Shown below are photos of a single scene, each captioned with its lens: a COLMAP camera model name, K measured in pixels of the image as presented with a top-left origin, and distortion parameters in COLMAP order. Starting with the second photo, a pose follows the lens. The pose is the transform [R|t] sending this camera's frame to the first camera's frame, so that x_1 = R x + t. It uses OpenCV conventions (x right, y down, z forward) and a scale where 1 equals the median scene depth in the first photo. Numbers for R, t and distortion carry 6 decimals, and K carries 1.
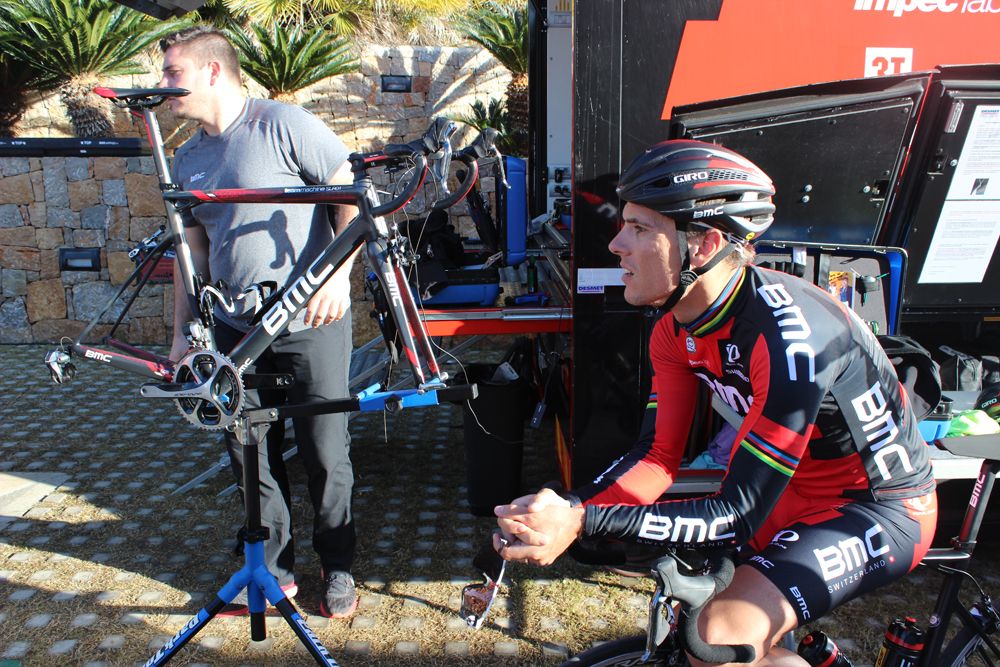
lens RADIAL K [[908.7, 0, 504.2], [0, 908.7, 327.2], [0, 0, 1]] dist [-0.069338, 0.000000]
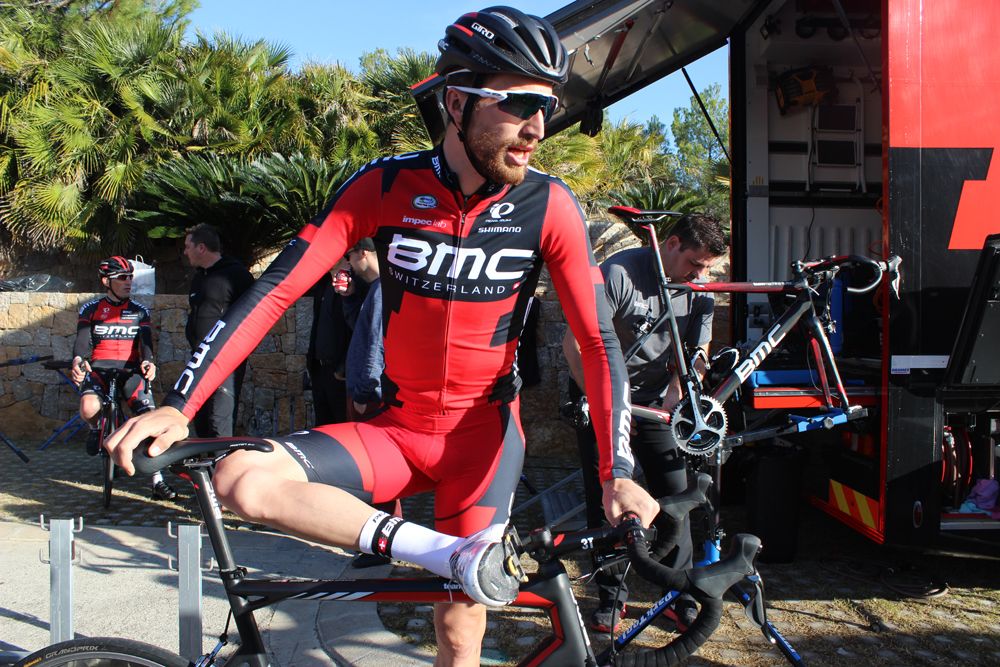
lens RADIAL K [[816.1, 0, 503.6], [0, 816.1, 348.8], [0, 0, 1]] dist [-0.145087, 0.111466]
pose [[0.999516, 0.011000, -0.029100, -0.259441], [-0.015546, 0.986843, -0.160932, 0.070620], [0.026947, 0.161307, 0.986536, -0.104222]]
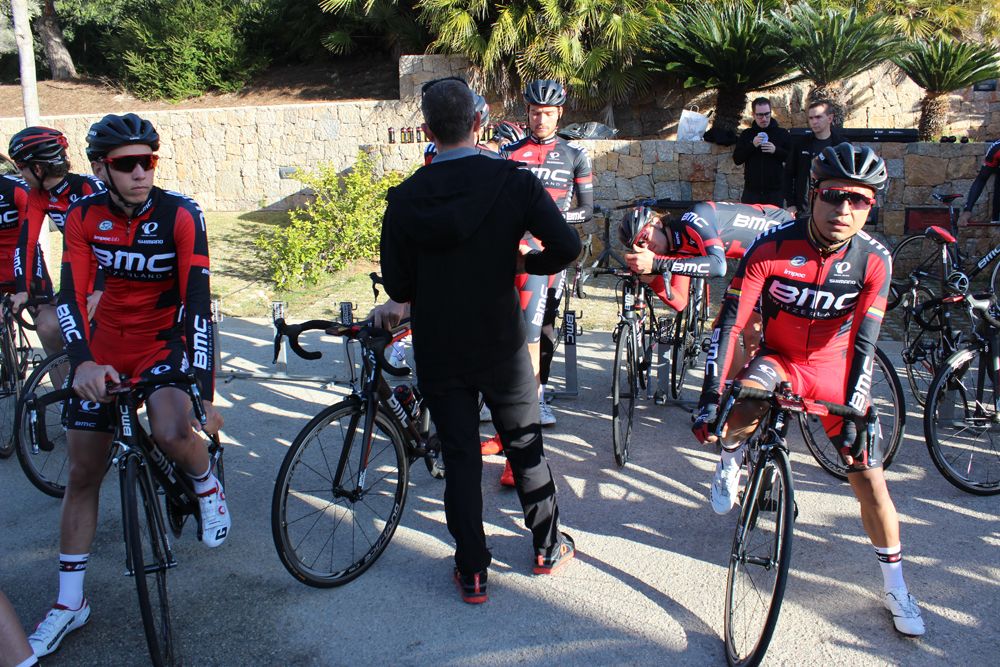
lens RADIAL K [[816.1, 0, 501.0], [0, 816.1, 340.4], [0, 0, 1]] dist [-0.145087, 0.111466]
pose [[0.968764, 0.040166, -0.244709, -0.936449], [-0.026744, 0.997962, 0.057929, 0.080268], [0.246537, -0.049575, 0.967865, -0.455212]]
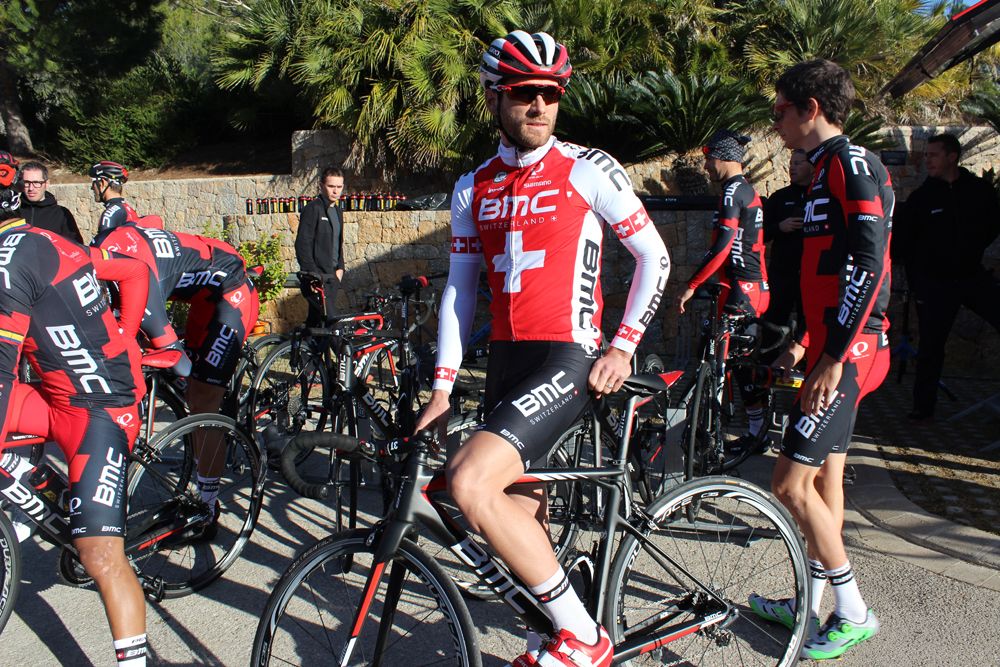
lens RADIAL K [[816.1, 0, 505.5], [0, 816.1, 332.4], [0, 0, 1]] dist [-0.145087, 0.111466]
pose [[0.948783, 0.032033, -0.314301, -0.510729], [-0.053098, 0.996863, -0.058691, 0.087508], [0.311435, 0.072374, 0.947507, -0.232637]]
